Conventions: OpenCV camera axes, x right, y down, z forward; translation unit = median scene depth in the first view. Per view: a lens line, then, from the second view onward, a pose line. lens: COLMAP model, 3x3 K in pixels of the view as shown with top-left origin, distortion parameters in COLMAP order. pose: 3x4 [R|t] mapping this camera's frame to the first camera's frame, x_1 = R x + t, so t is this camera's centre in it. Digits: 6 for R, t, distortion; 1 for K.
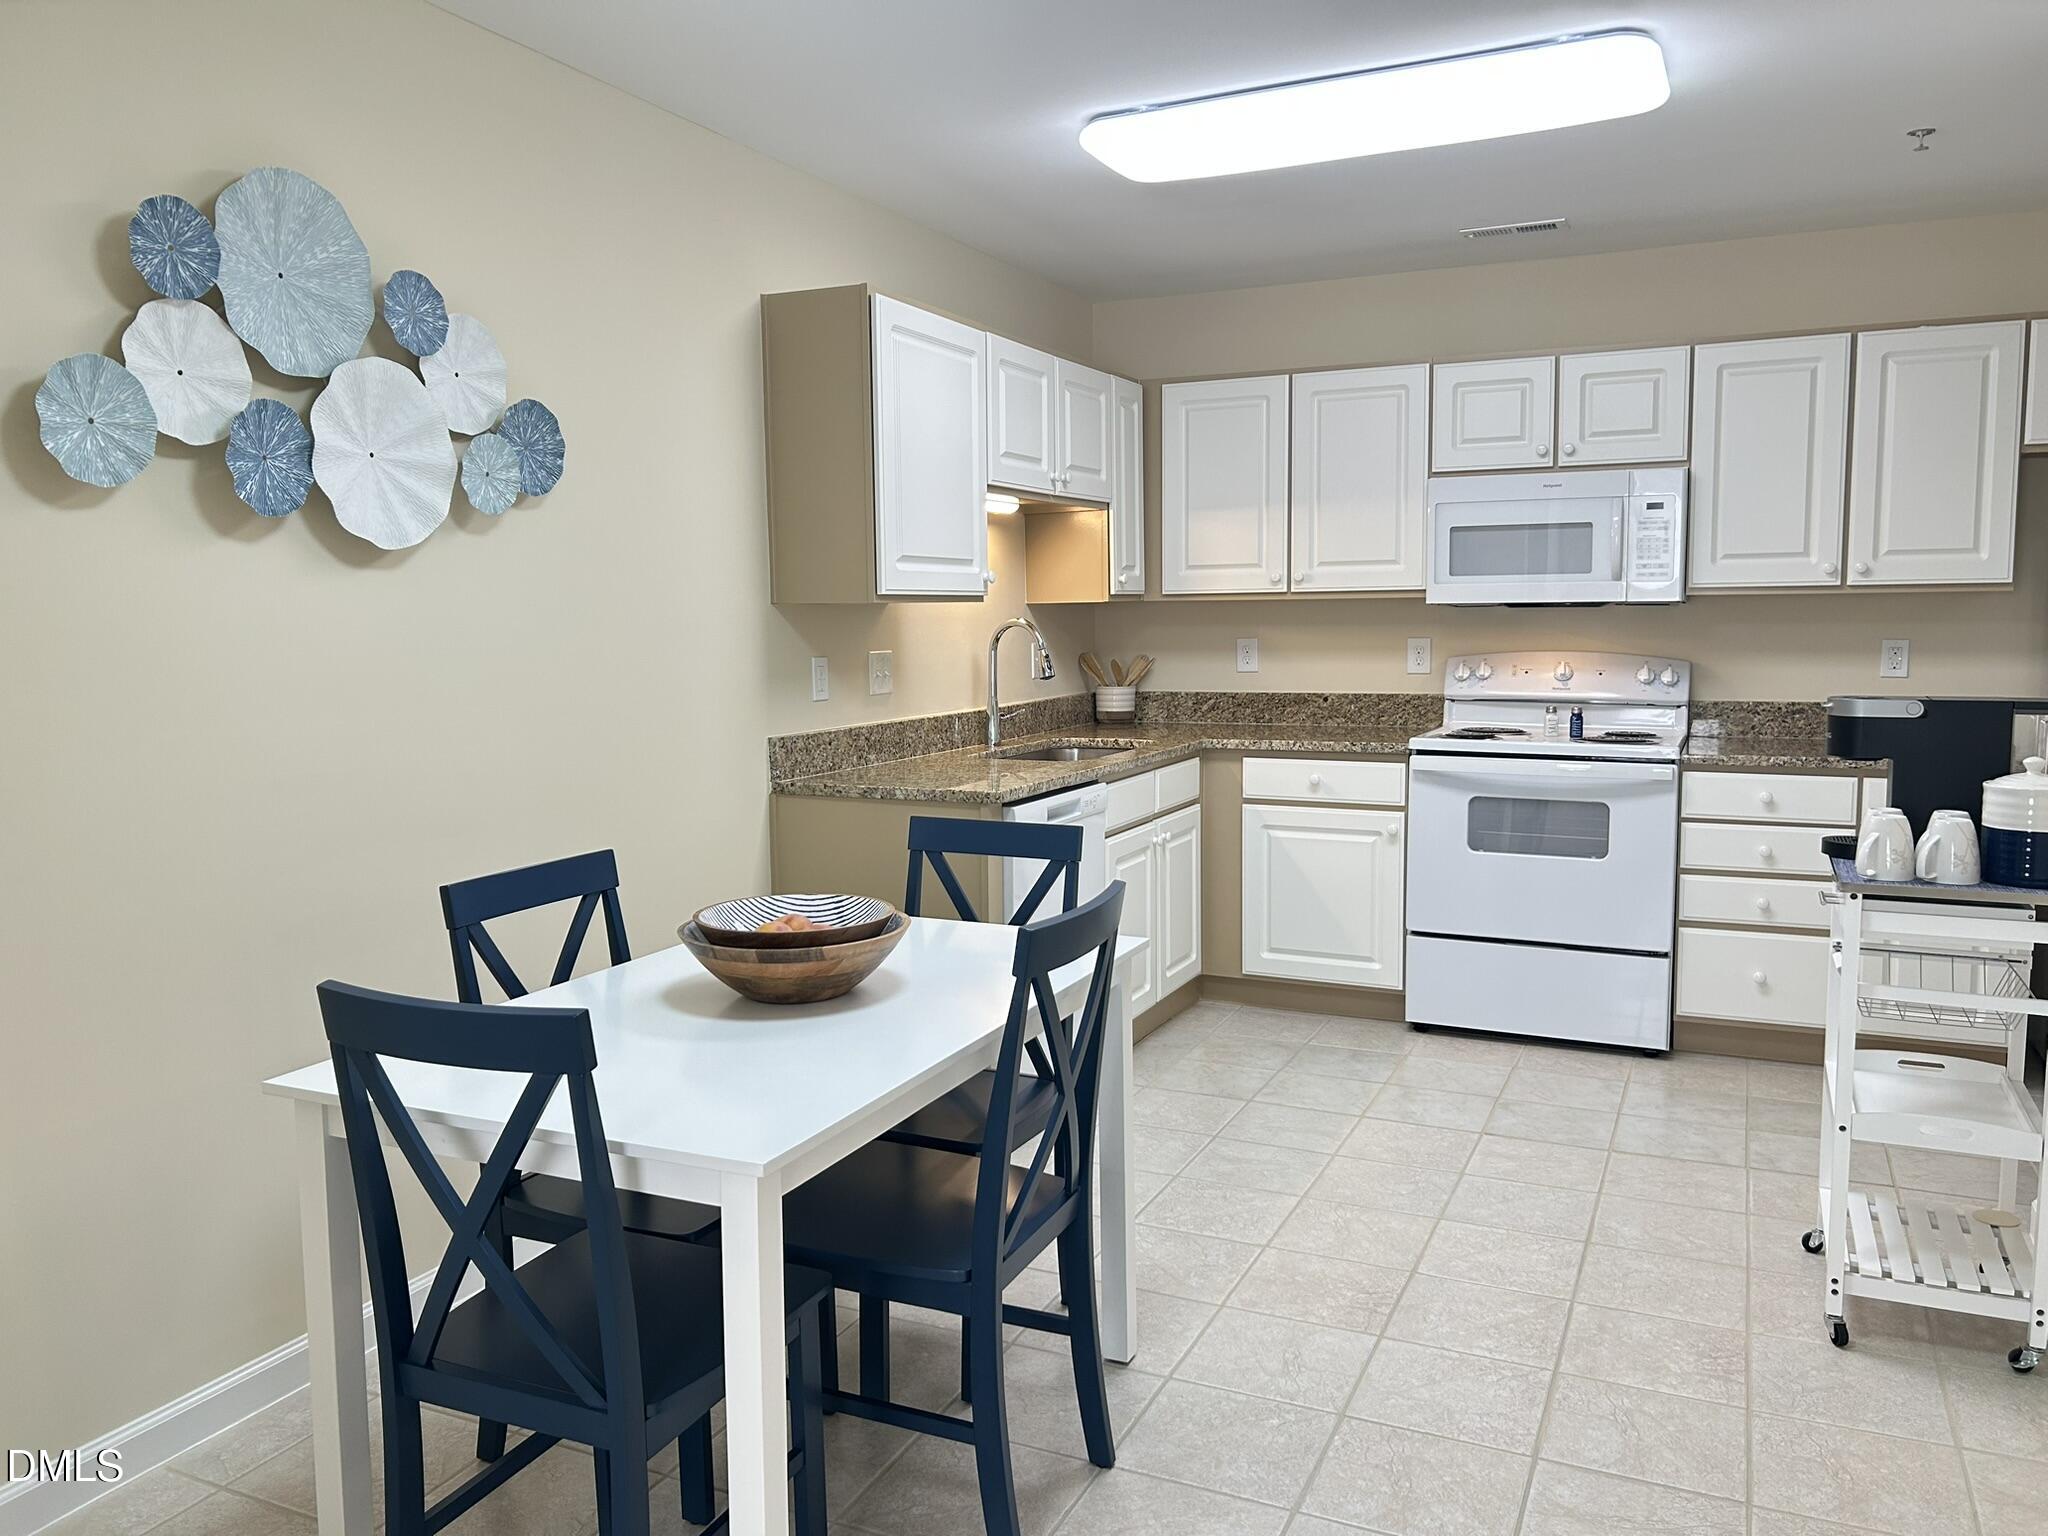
lens RADIAL K [[1539.4, 0, 1017.5], [0, 1539.4, 754.4], [0, 0, 1]] dist [0.060329, -0.077074]
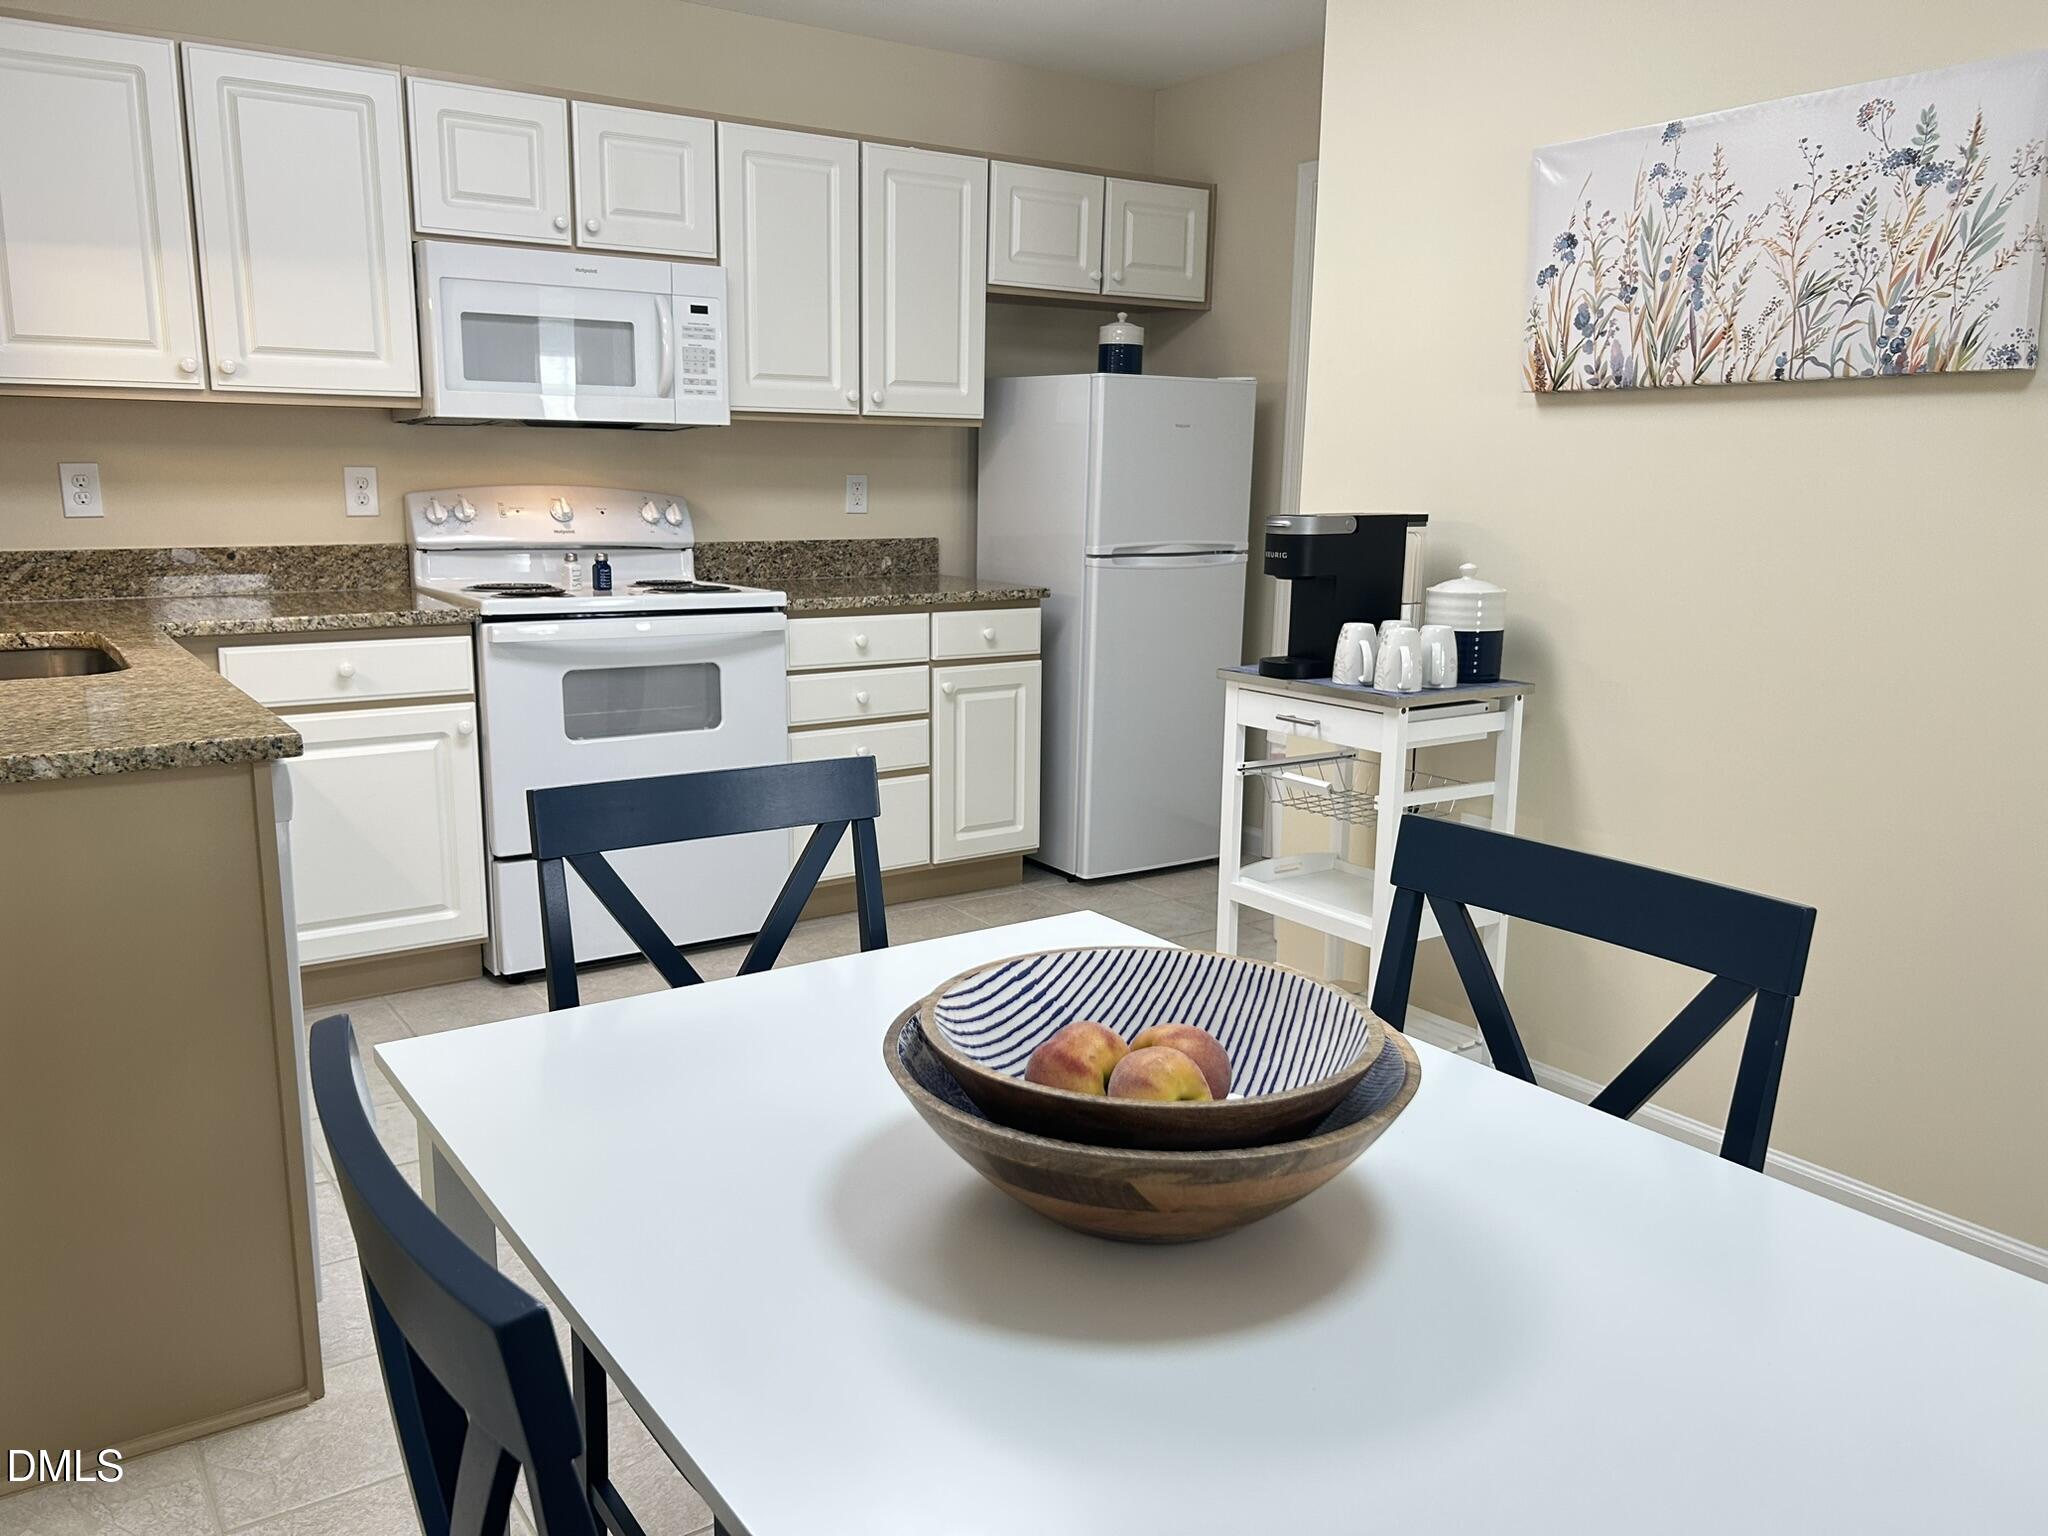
lens RADIAL K [[1539.4, 0, 995.5], [0, 1539.4, 769.9], [0, 0, 1]] dist [0.060329, -0.077074]
pose [[0.517724, -0.149735, 0.842343, -0.252923], [0.068434, 0.988659, 0.133683, -0.012645], [-0.852806, -0.011566, 0.522099, 0.404191]]
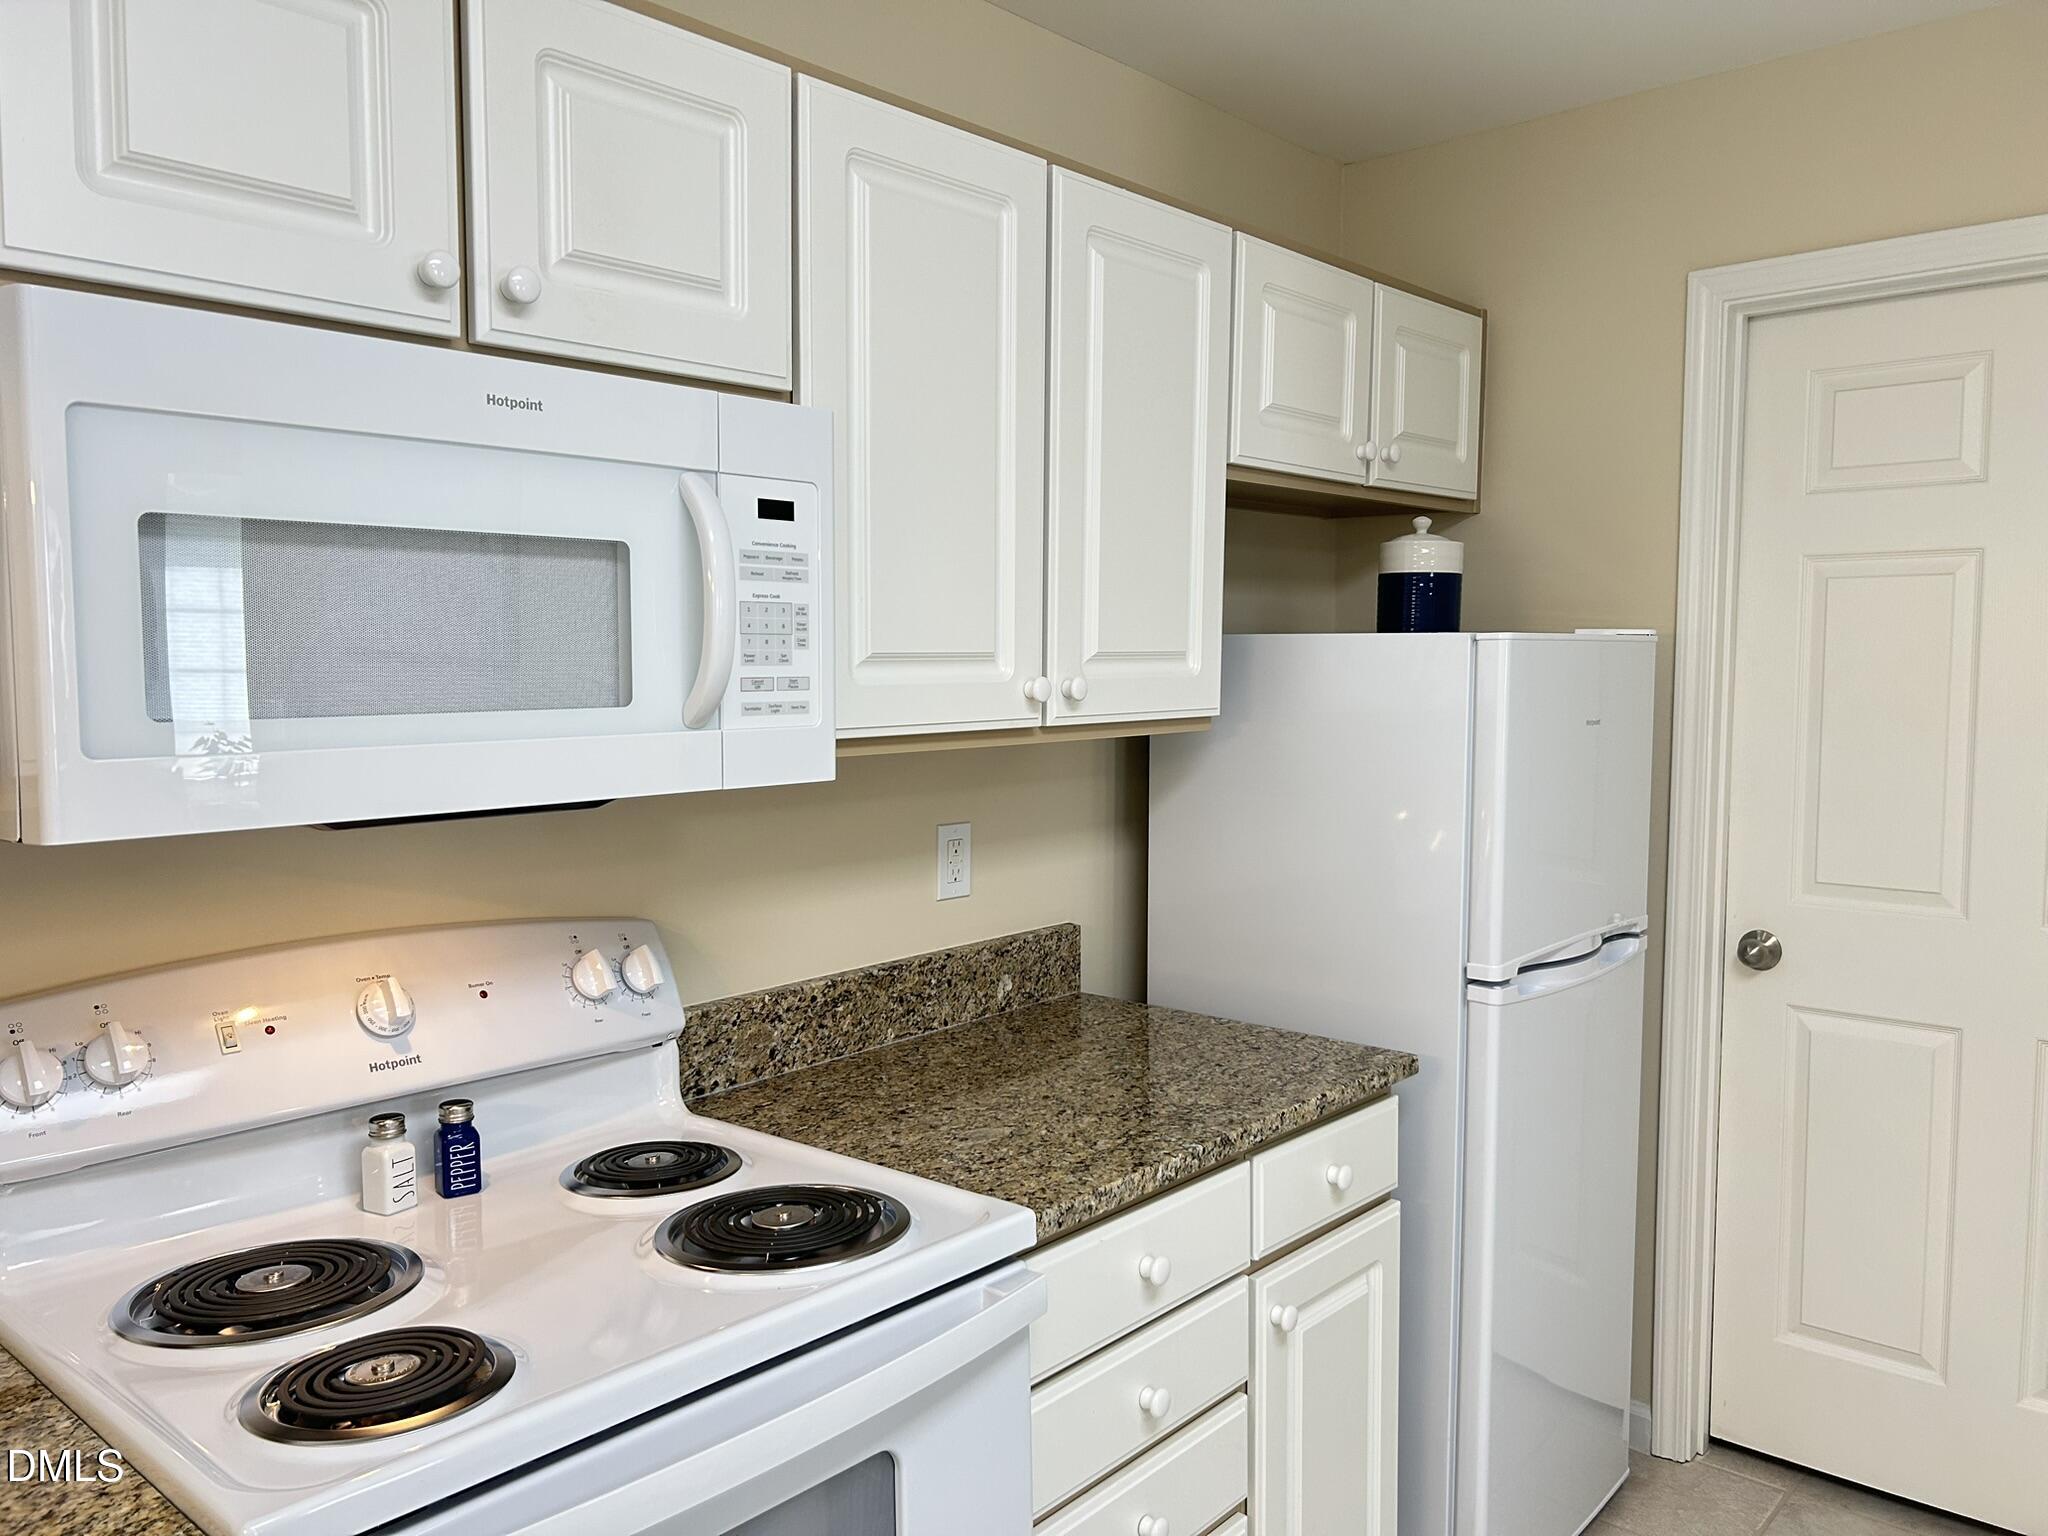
lens RADIAL K [[1539.4, 0, 1039.4], [0, 1539.4, 777.7], [0, 0, 1]] dist [0.060329, -0.077074]
pose [[0.272955, -0.068118, 0.959612, 0.092721], [0.095923, 0.994446, 0.043306, -0.107733], [-0.957233, 0.080228, 0.277973, 0.833015]]
